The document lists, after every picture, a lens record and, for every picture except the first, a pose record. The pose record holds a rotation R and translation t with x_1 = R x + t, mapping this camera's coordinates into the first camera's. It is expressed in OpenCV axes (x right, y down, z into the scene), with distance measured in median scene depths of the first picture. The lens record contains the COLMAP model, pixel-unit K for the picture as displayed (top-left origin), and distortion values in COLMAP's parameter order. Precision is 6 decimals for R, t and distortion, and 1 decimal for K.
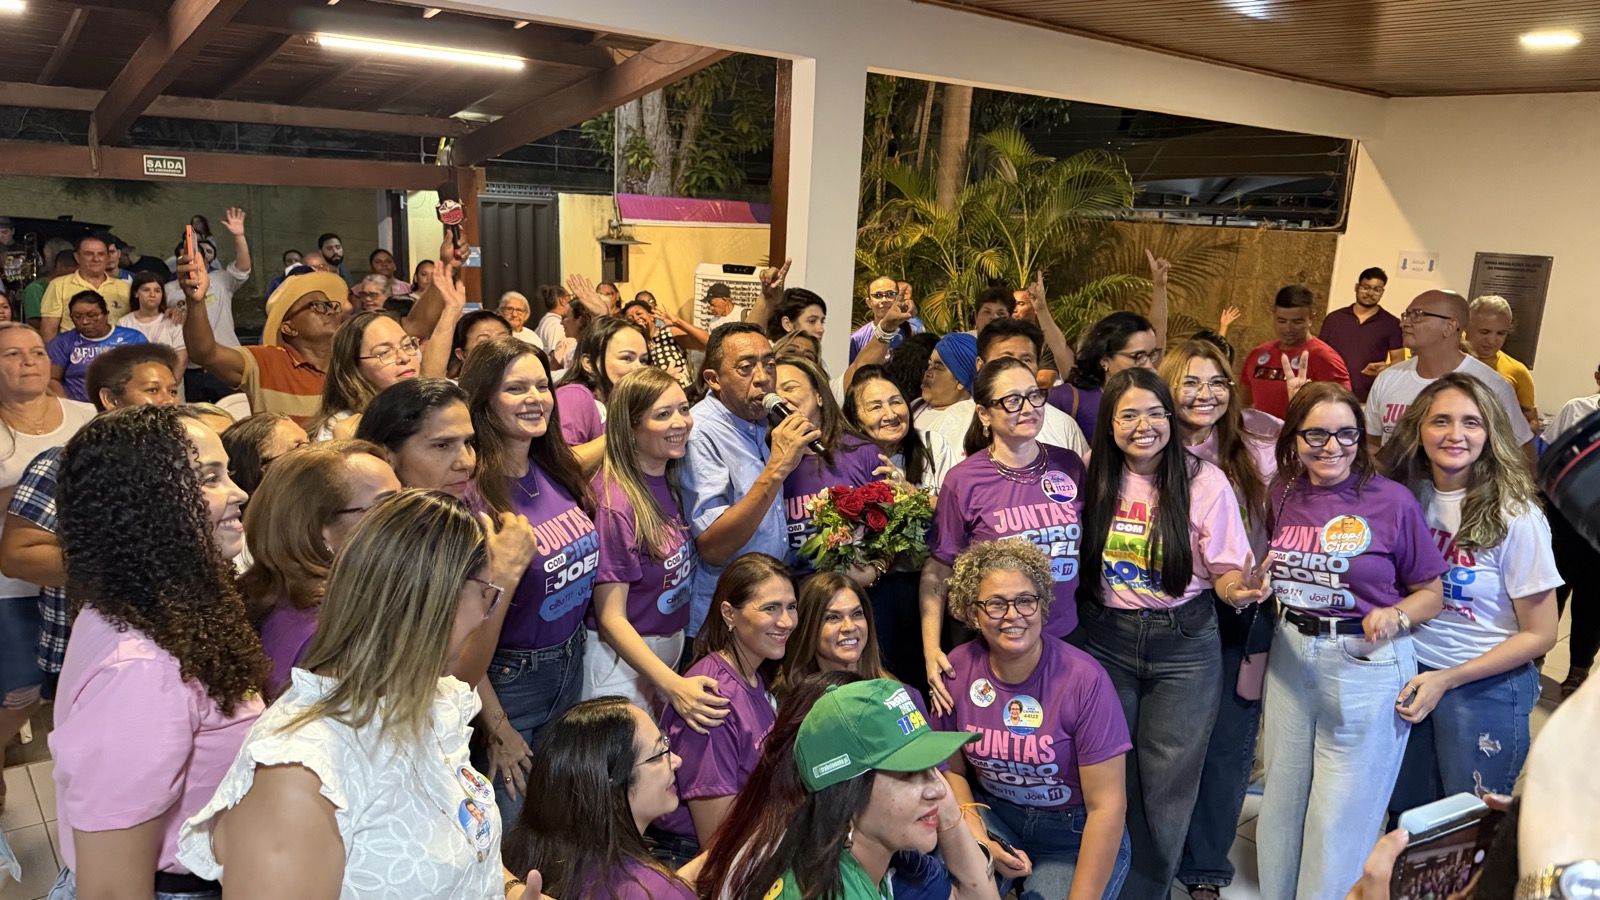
lens RADIAL K [[1126.6, 0, 800.0], [0, 1126.6, 450.0], [0, 0, 1]] dist [0.087371, -0.133171]
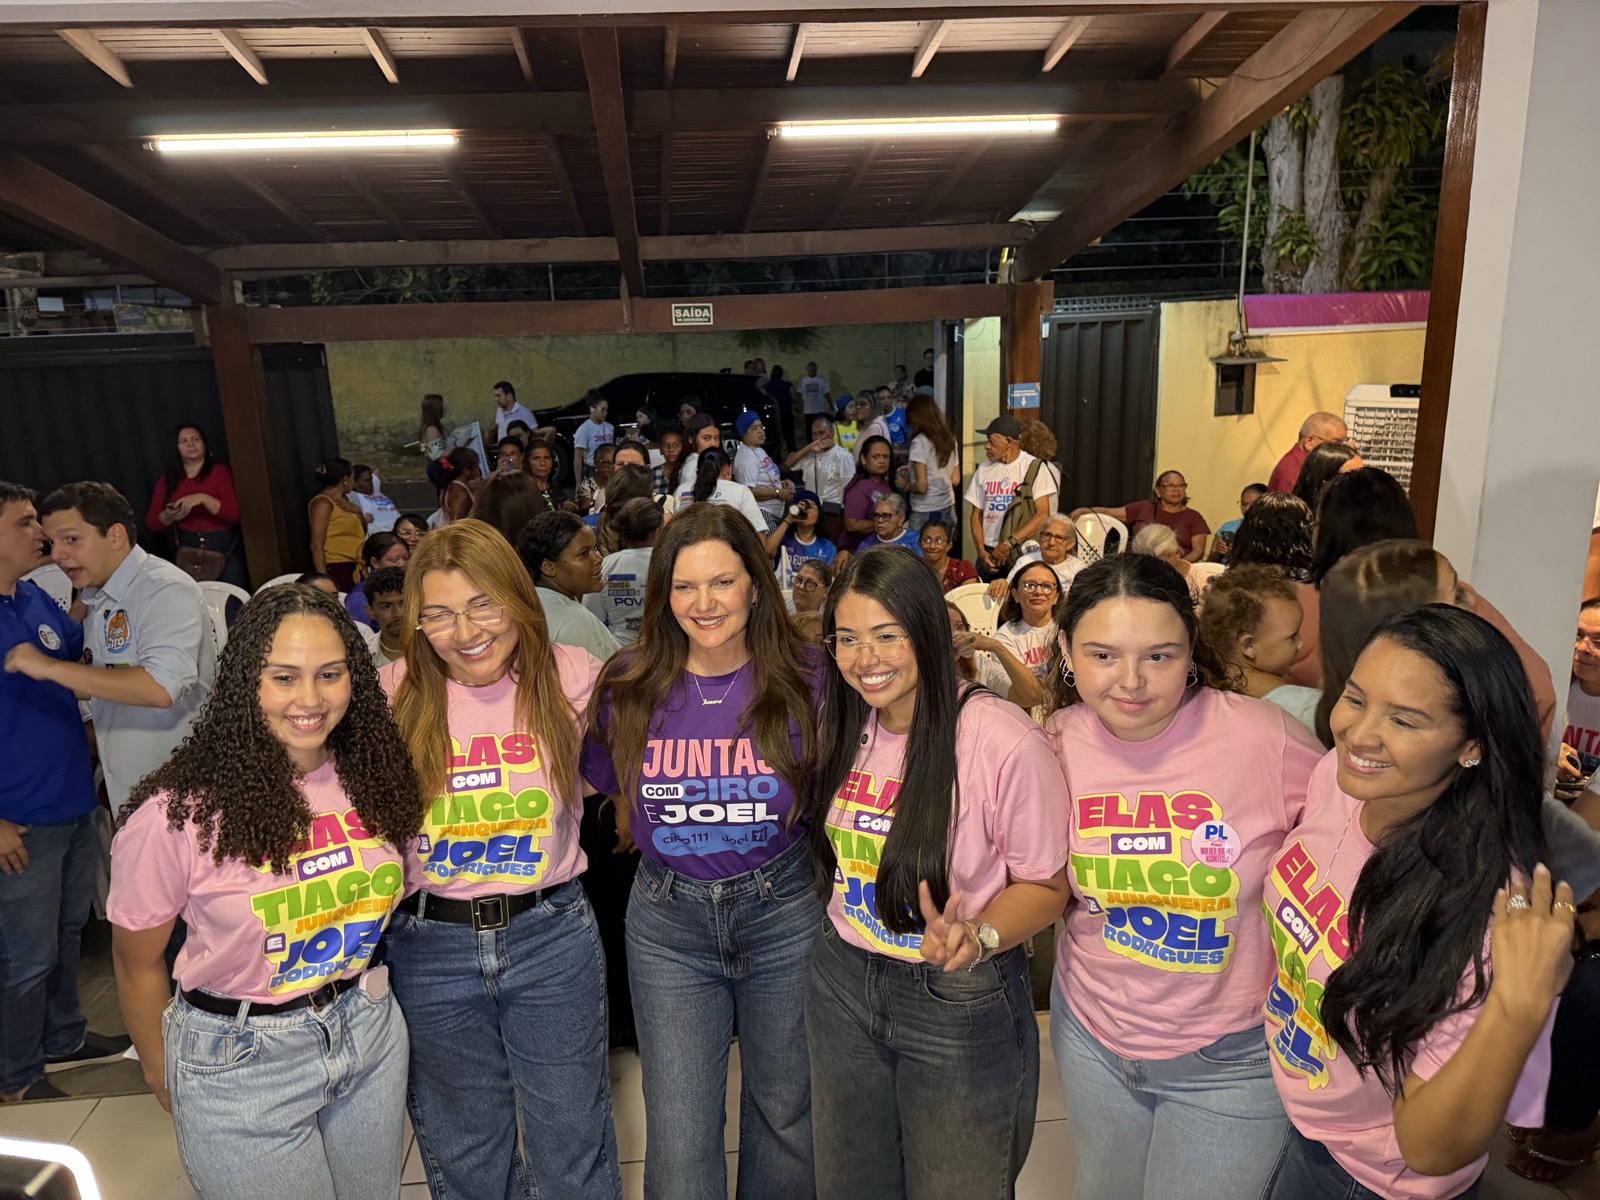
lens RADIAL K [[1112.6, 0, 800.0], [0, 1112.6, 600.0], [0, 0, 1]] dist [0.049843, -0.063124]
pose [[0.829951, 0.056522, -0.554965, 0.017186], [-0.041238, 0.998348, 0.040007, -0.042252], [0.556310, -0.010318, 0.830911, 0.213834]]
